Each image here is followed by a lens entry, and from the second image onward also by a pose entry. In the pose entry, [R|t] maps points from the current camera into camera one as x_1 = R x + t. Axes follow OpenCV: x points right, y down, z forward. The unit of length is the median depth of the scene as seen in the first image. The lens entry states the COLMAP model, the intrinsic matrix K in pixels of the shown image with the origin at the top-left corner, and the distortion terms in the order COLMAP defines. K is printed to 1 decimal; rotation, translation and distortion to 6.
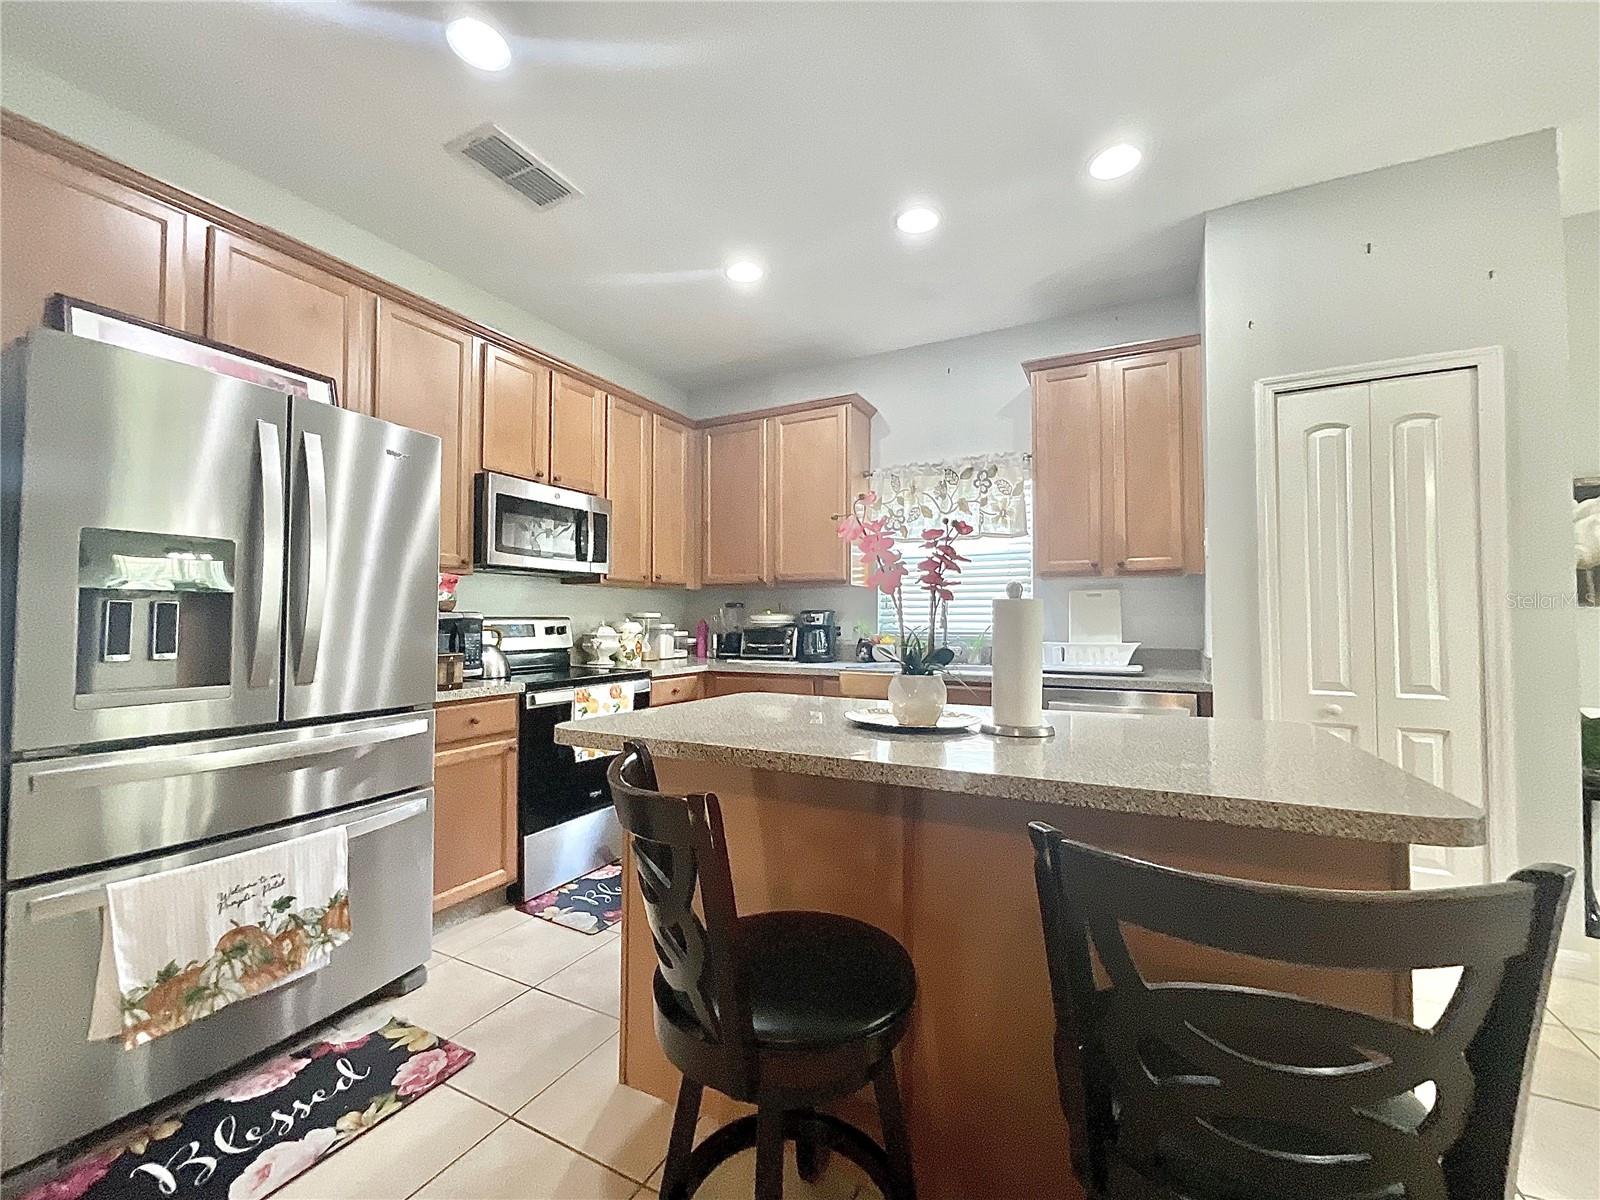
lens RADIAL K [[648.7, 0, 801.1], [0, 648.7, 605.6], [0, 0, 1]] dist [-0.001564, 0.000143]
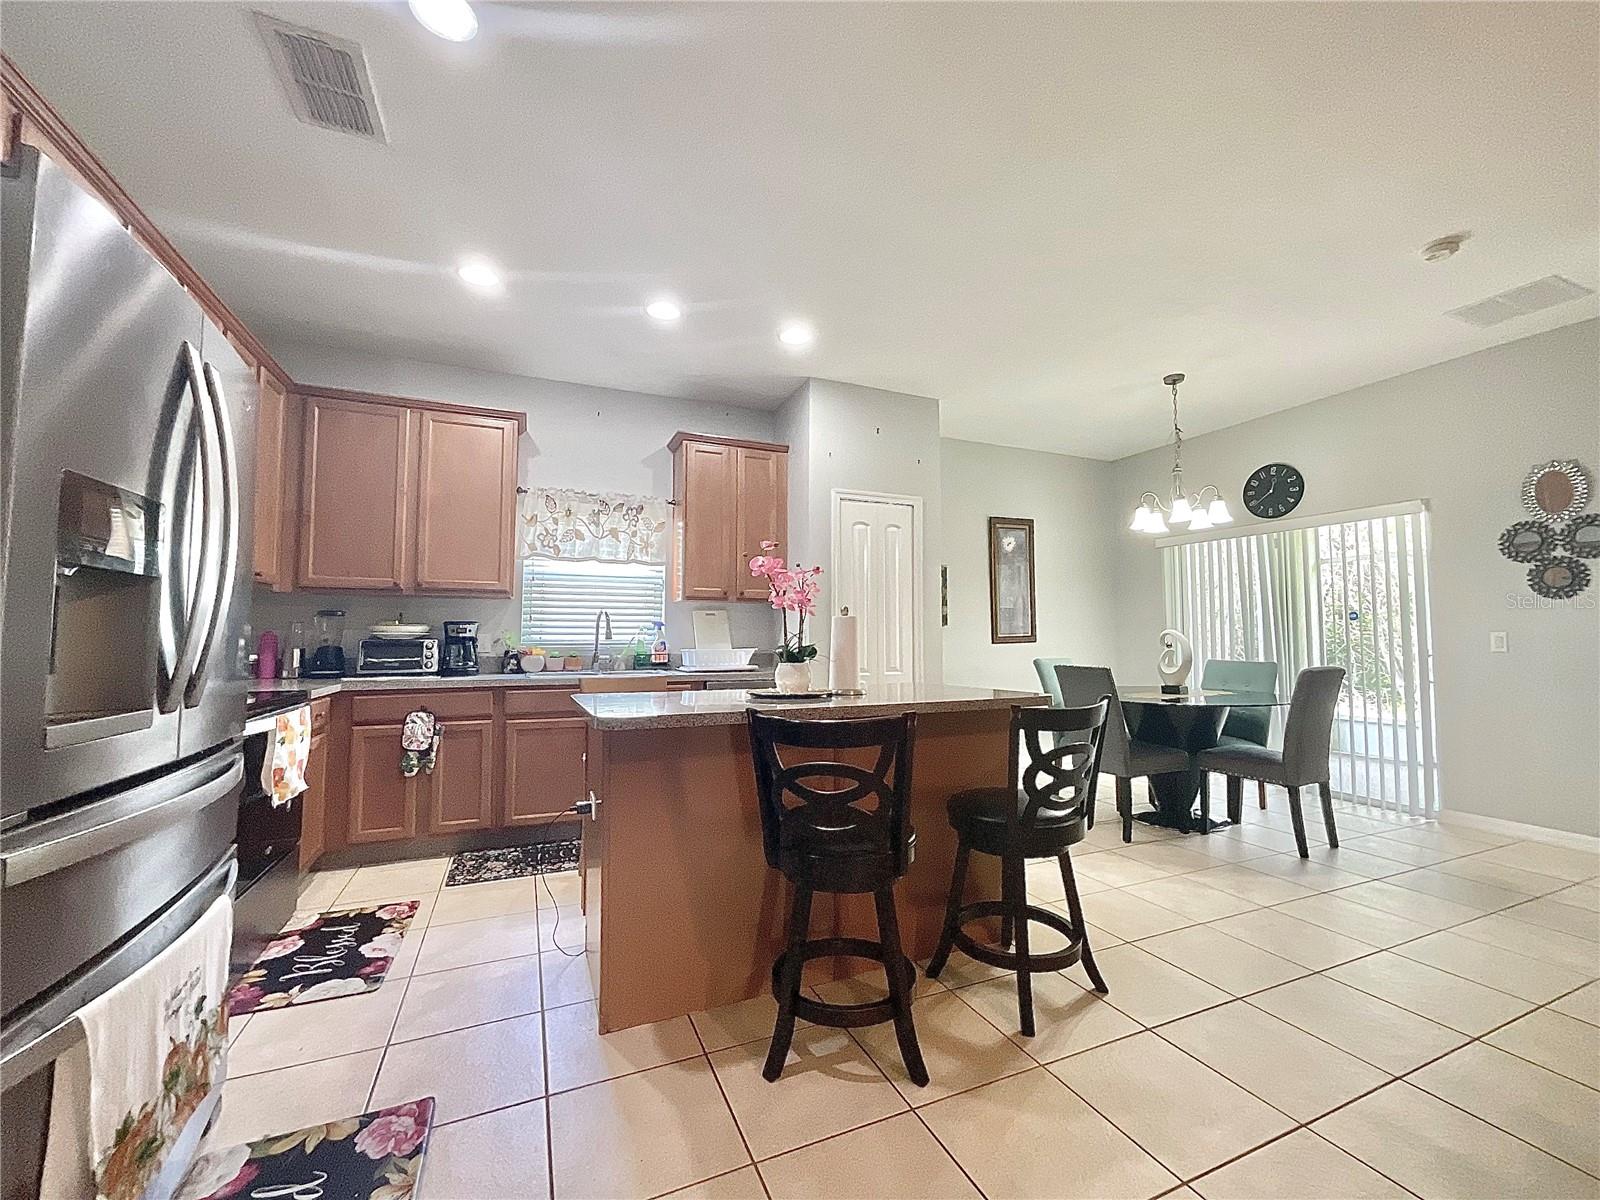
lens RADIAL K [[648.7, 0, 803.7], [0, 648.7, 604.1], [0, 0, 1]] dist [-0.001564, 0.000143]
pose [[0.631592, 0.042140, 0.774155, -0.426944], [-0.016856, 0.999032, -0.040629, 0.012671], [-0.775118, 0.012612, 0.631691, 0.004456]]
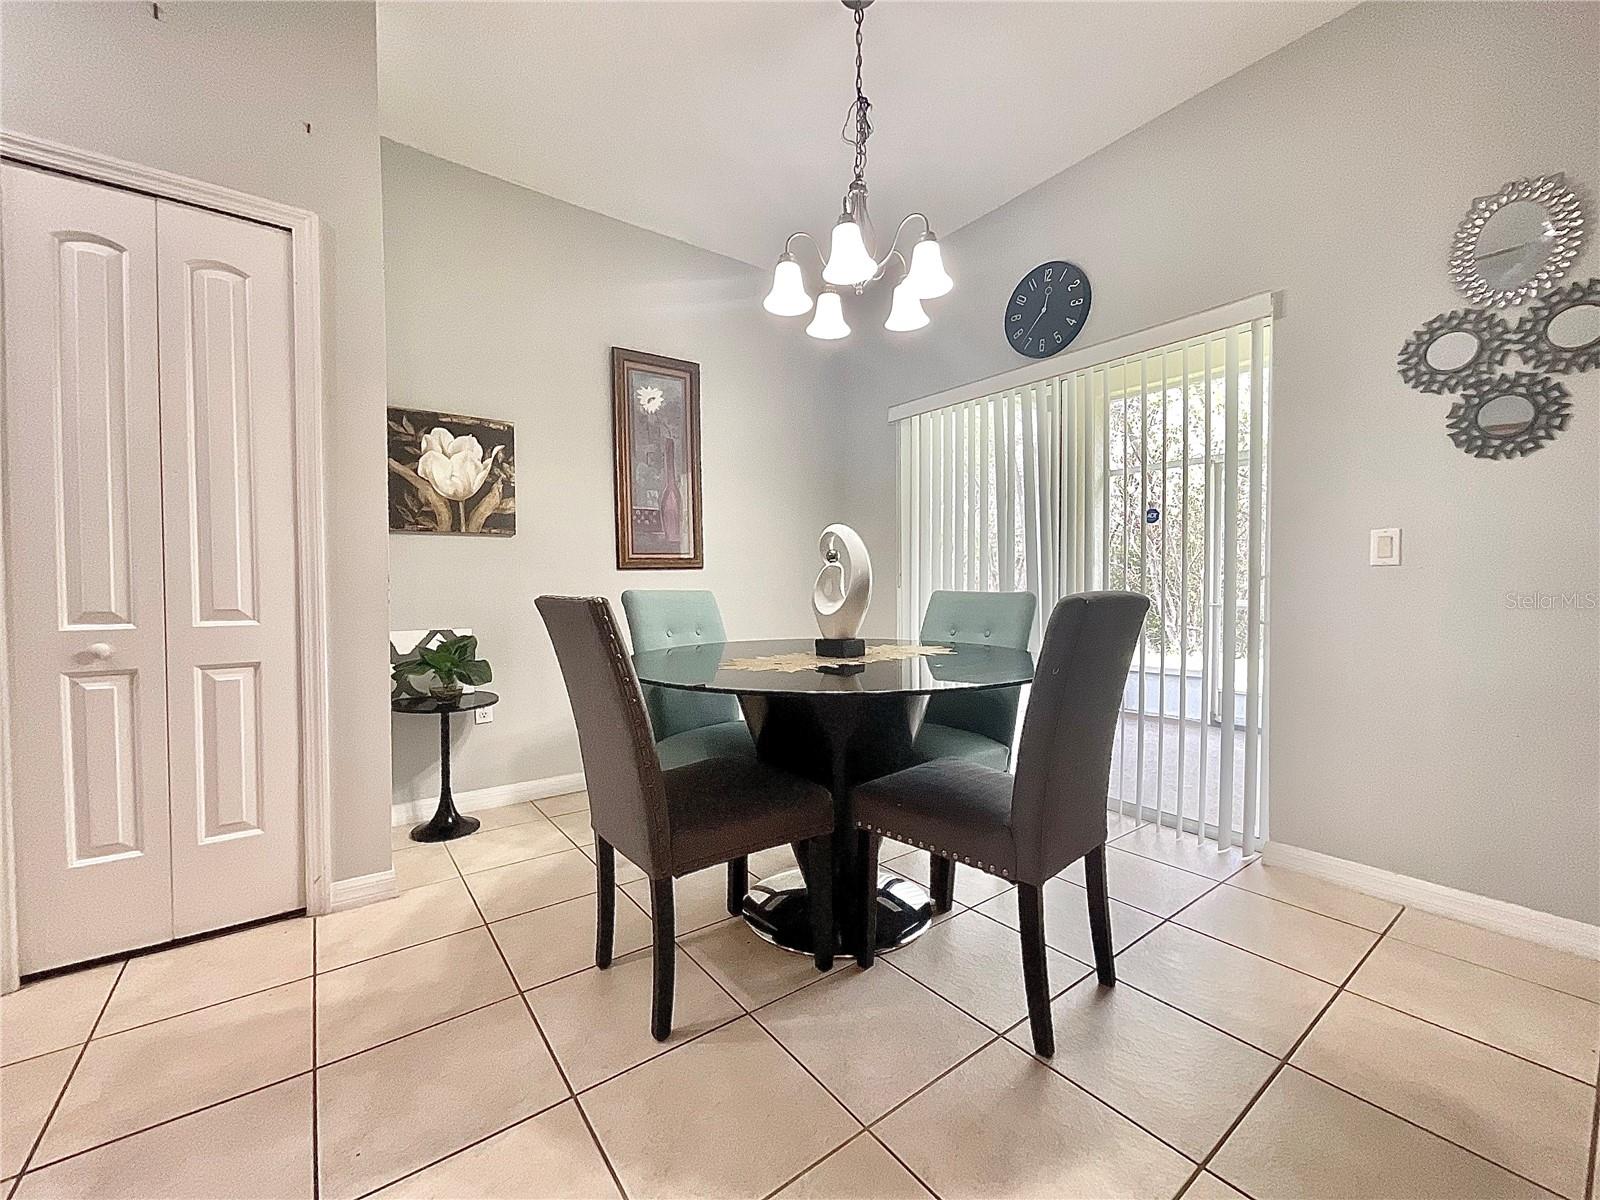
lens RADIAL K [[648.7, 0, 806.8], [0, 648.7, 607.7], [0, 0, 1]] dist [-0.001564, 0.000143]
pose [[0.428087, -0.029387, 0.903259, 0.337345], [-0.014429, 0.999122, 0.039344, 0.049507], [-0.903622, -0.029876, 0.427287, 0.009854]]
